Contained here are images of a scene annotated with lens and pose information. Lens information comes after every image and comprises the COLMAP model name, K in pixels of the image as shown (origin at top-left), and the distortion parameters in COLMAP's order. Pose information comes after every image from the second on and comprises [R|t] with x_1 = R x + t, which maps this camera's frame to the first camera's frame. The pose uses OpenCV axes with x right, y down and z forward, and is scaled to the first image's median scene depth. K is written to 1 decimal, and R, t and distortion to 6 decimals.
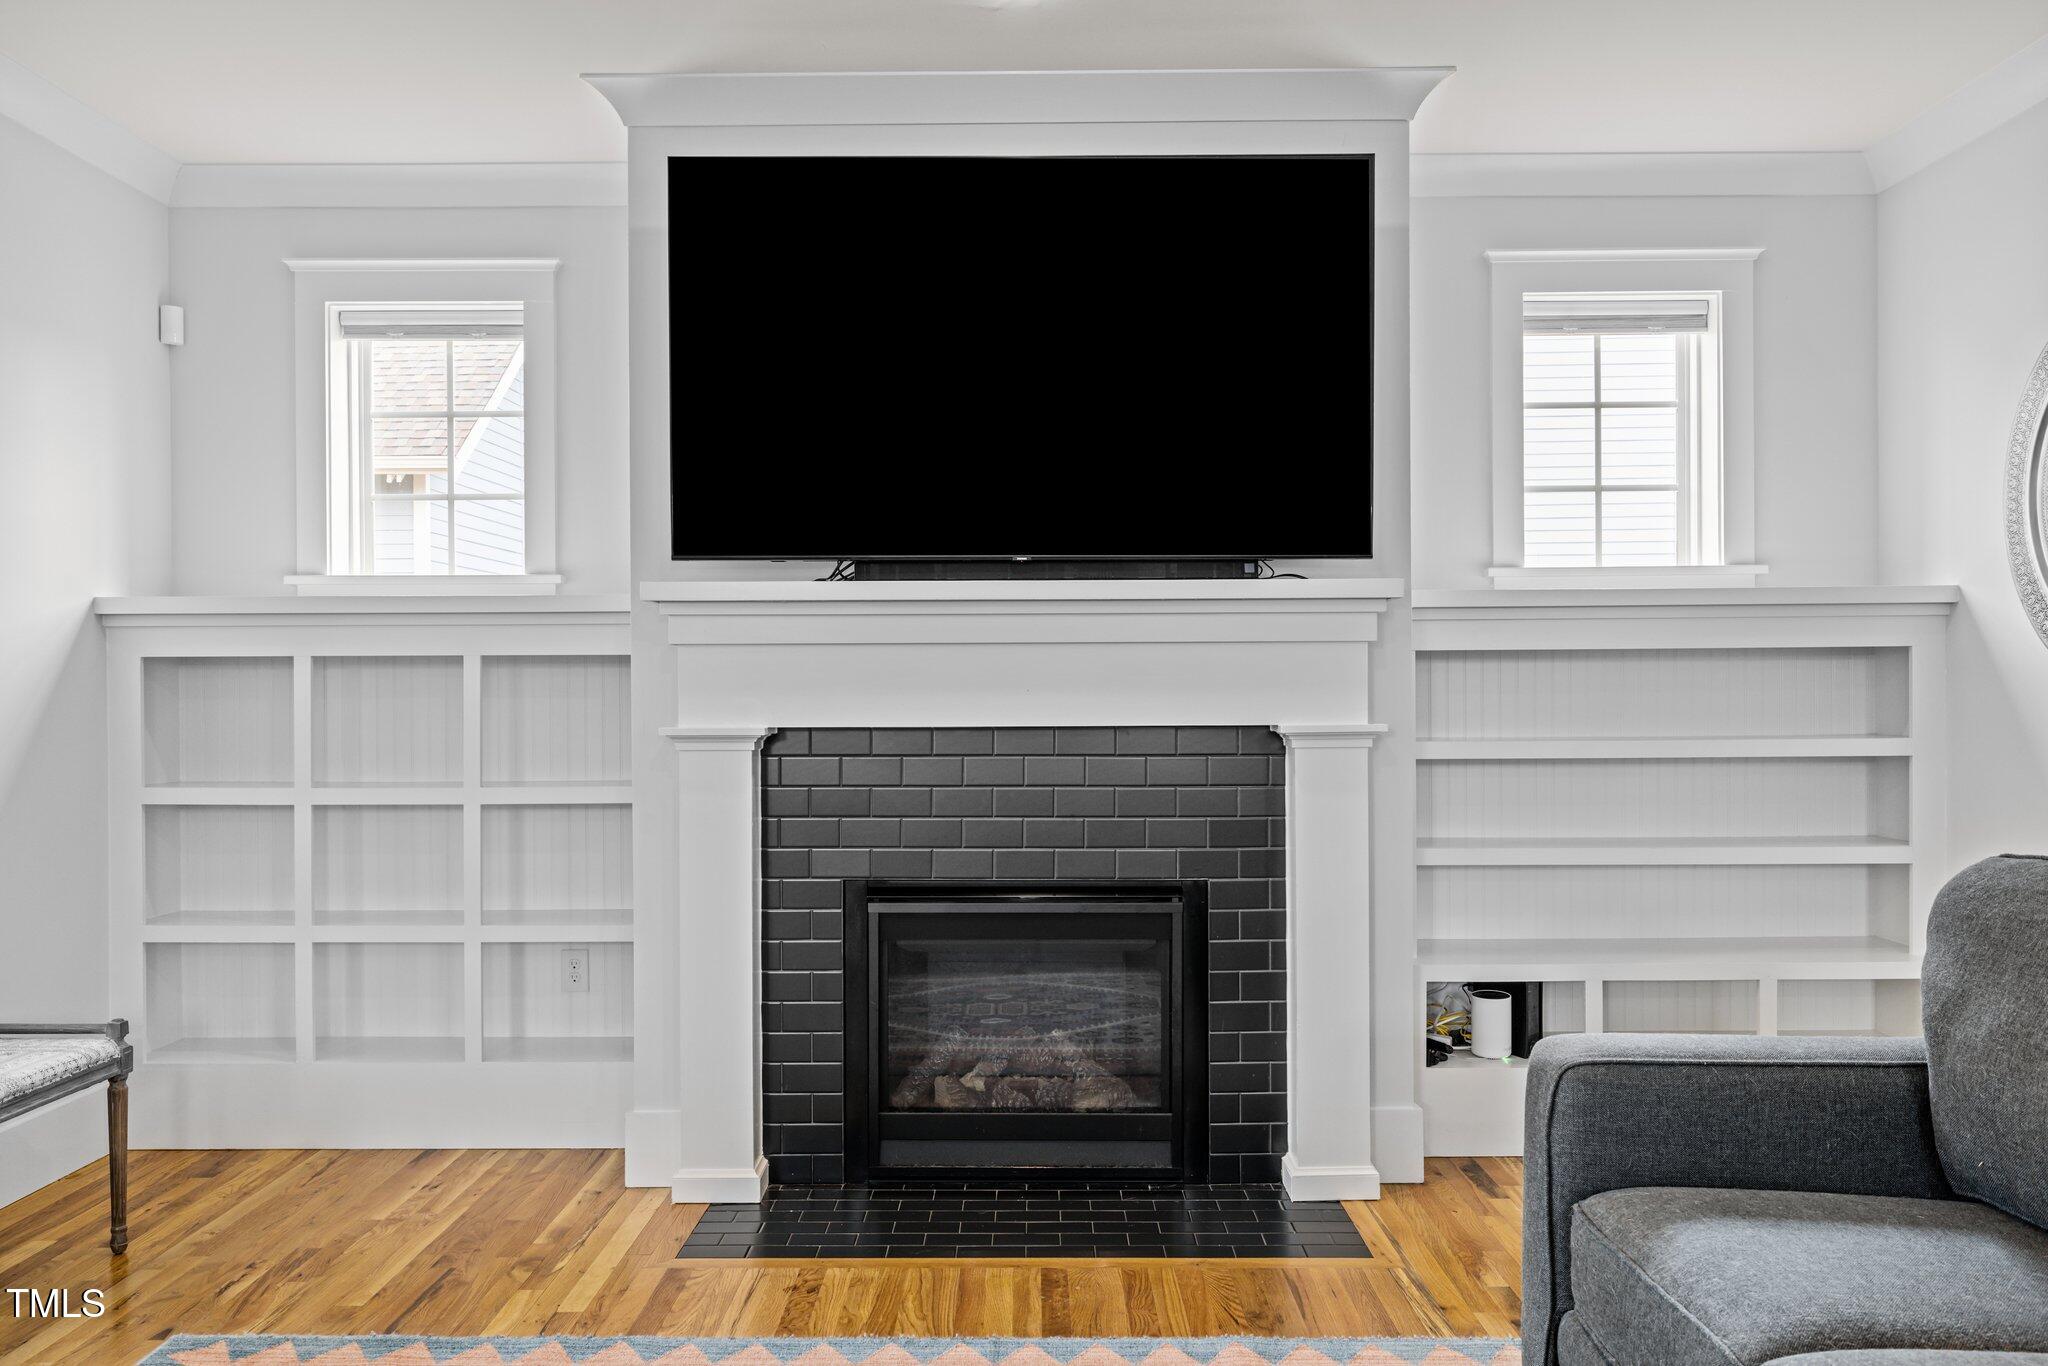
lens RADIAL K [[1531.5, 0, 1037.3], [0, 1531.5, 692.6], [0, 0, 1]] dist [-0.005638, 0.009413]
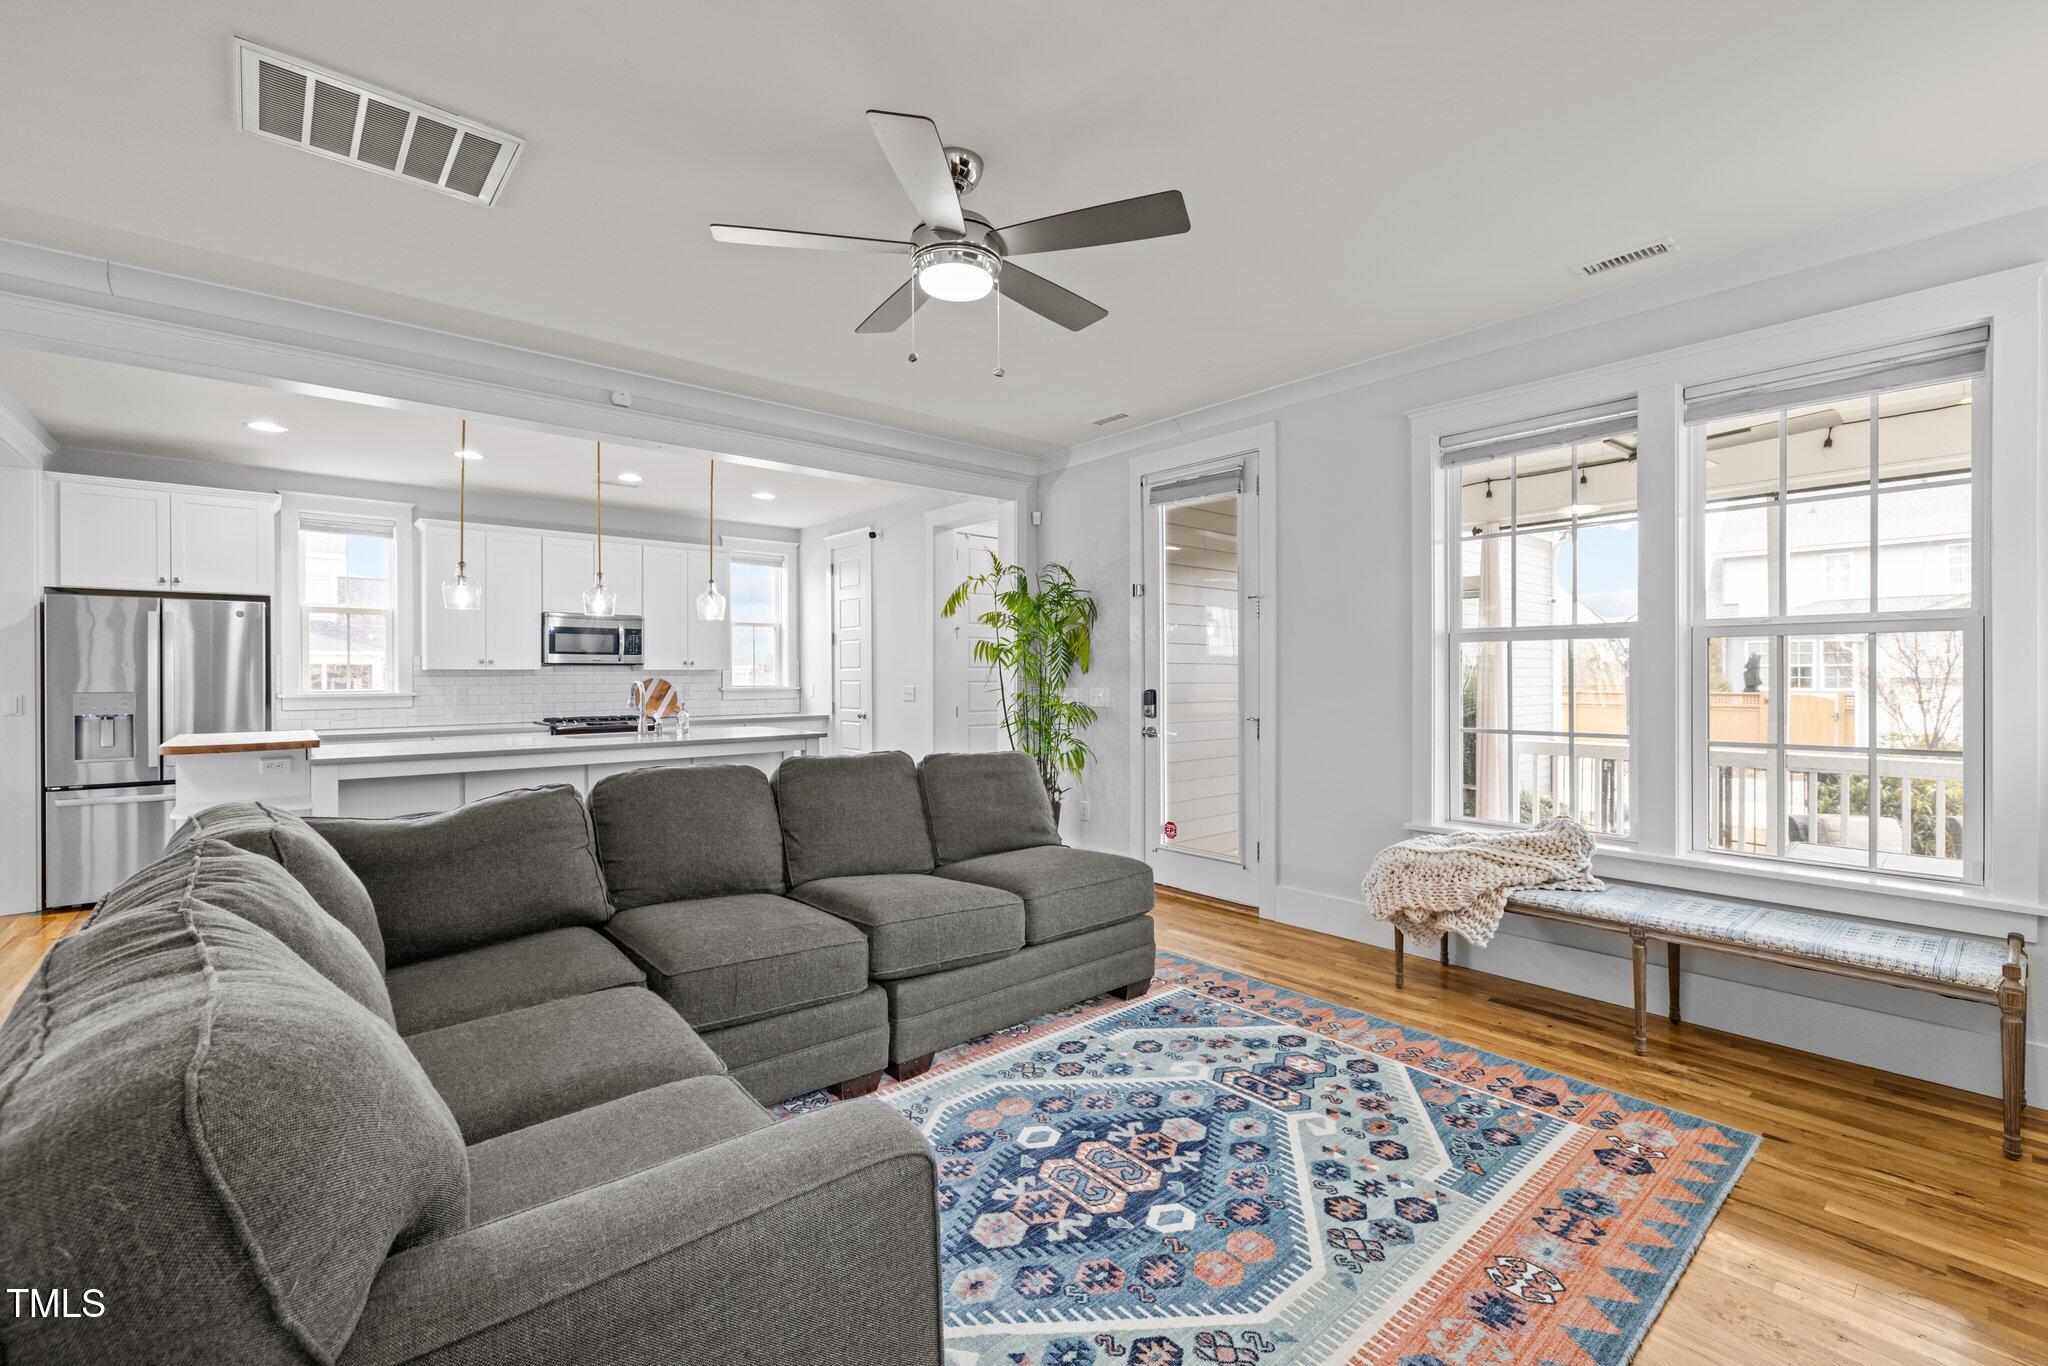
lens RADIAL K [[861.7, 0, 1011.1], [0, 861.7, 686.0], [0, 0, 1]] dist [0.002601, -0.002035]
pose [[-0.760836, 0.018472, -0.648681, 0.370622], [0.005825, 0.999749, 0.021638, -0.019780], [0.648918, 0.012685, -0.760752, 0.866787]]
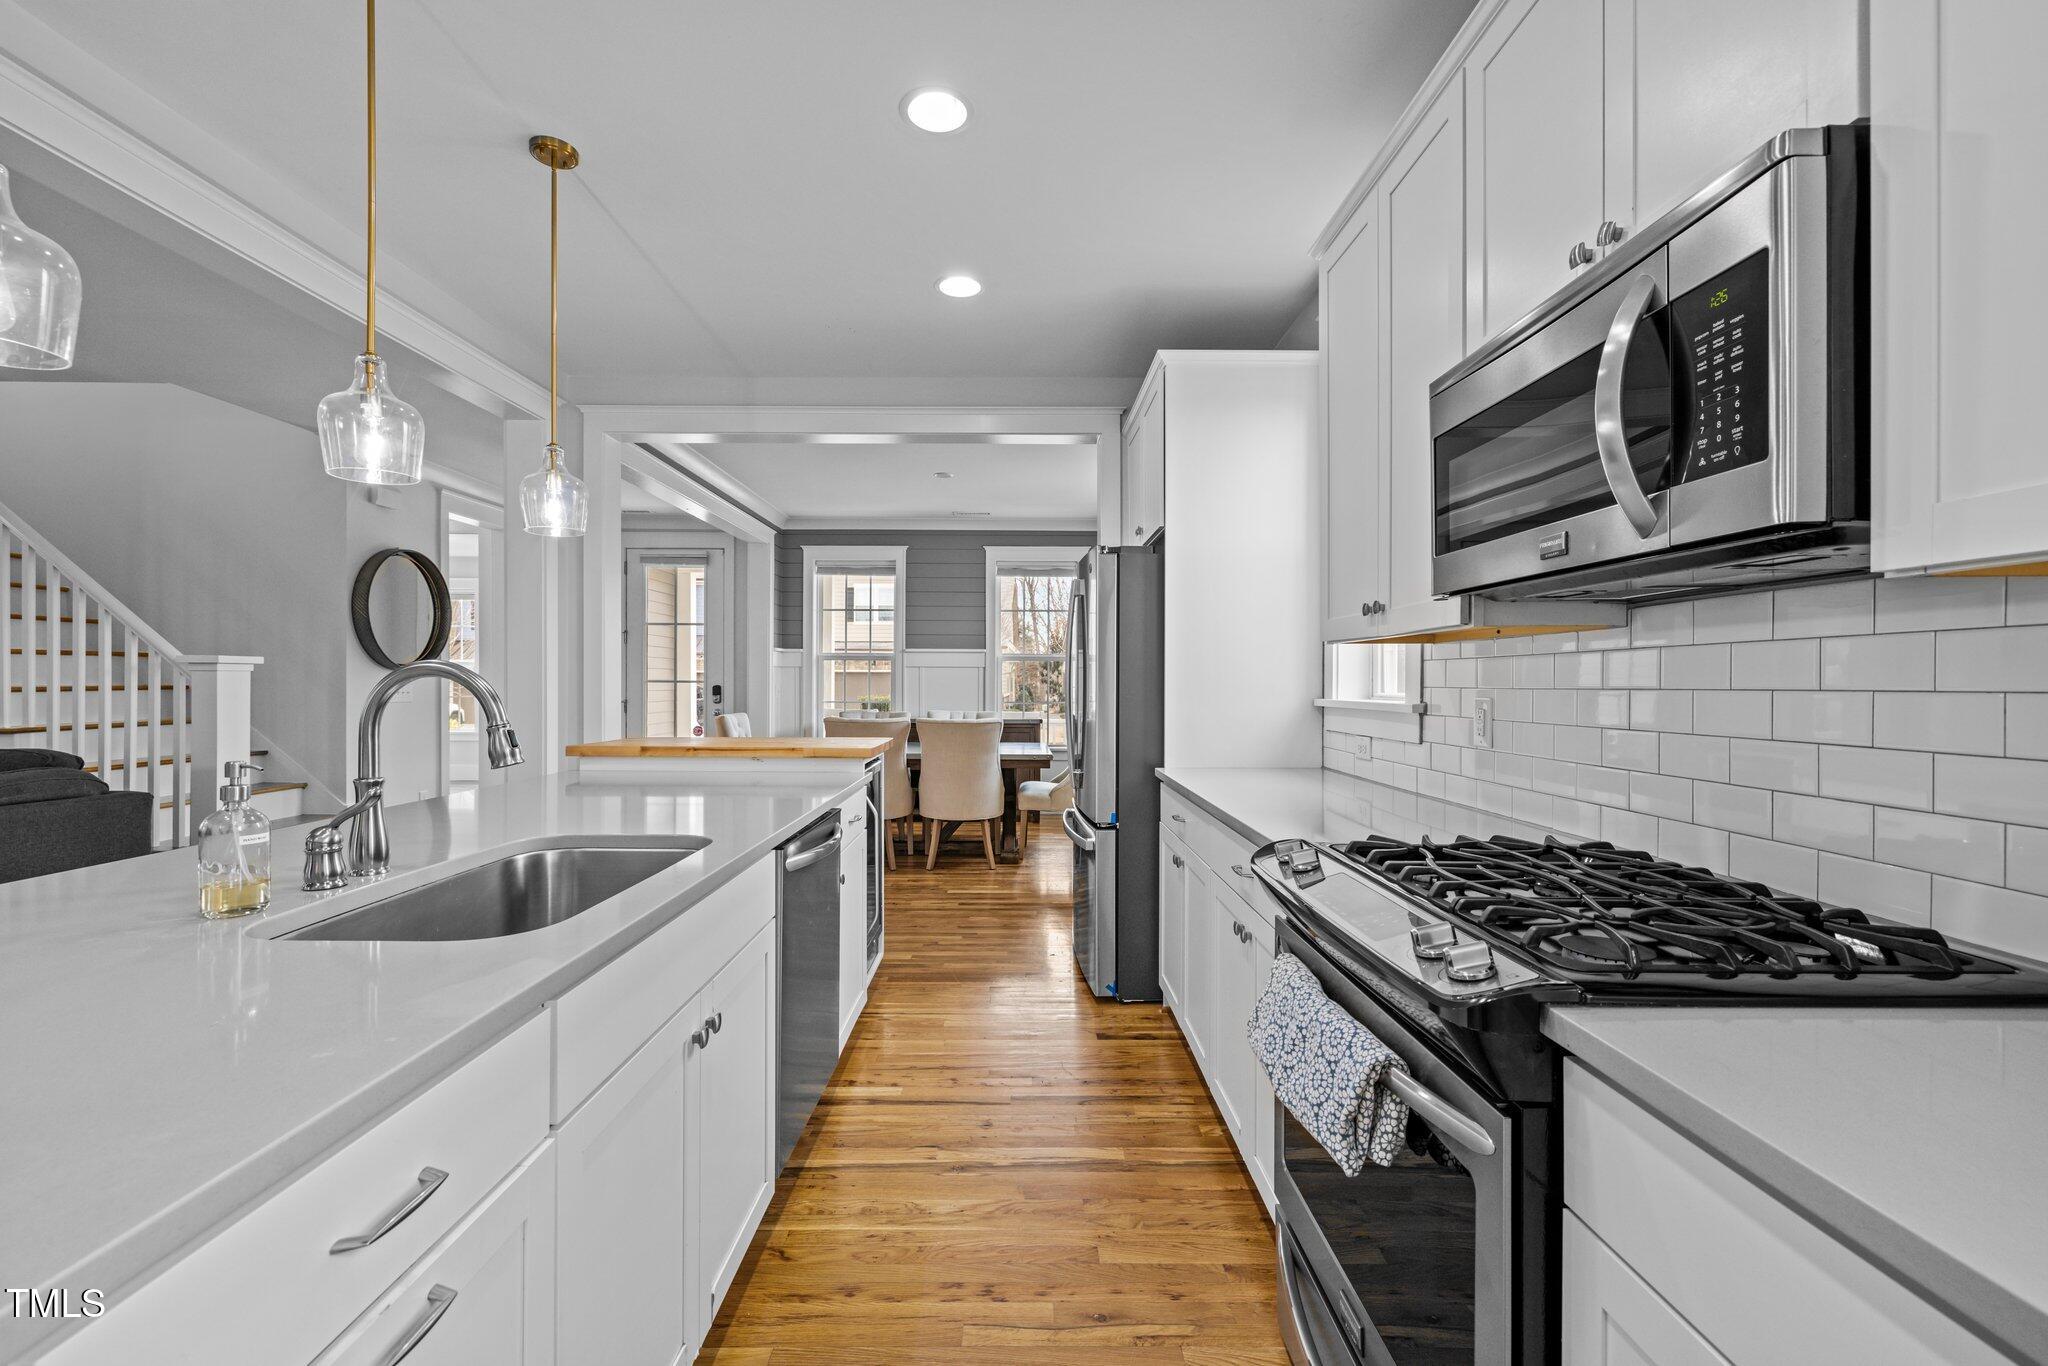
lens RADIAL K [[861.7, 0, 1005.6], [0, 861.7, 682.7], [0, 0, 1]] dist [0.002601, -0.002035]
pose [[0.008875, 0.005318, 0.999946, -0.455511], [0.001406, 0.999985, -0.005331, 0.008485], [-0.999960, 0.001453, 0.008867, -0.863947]]
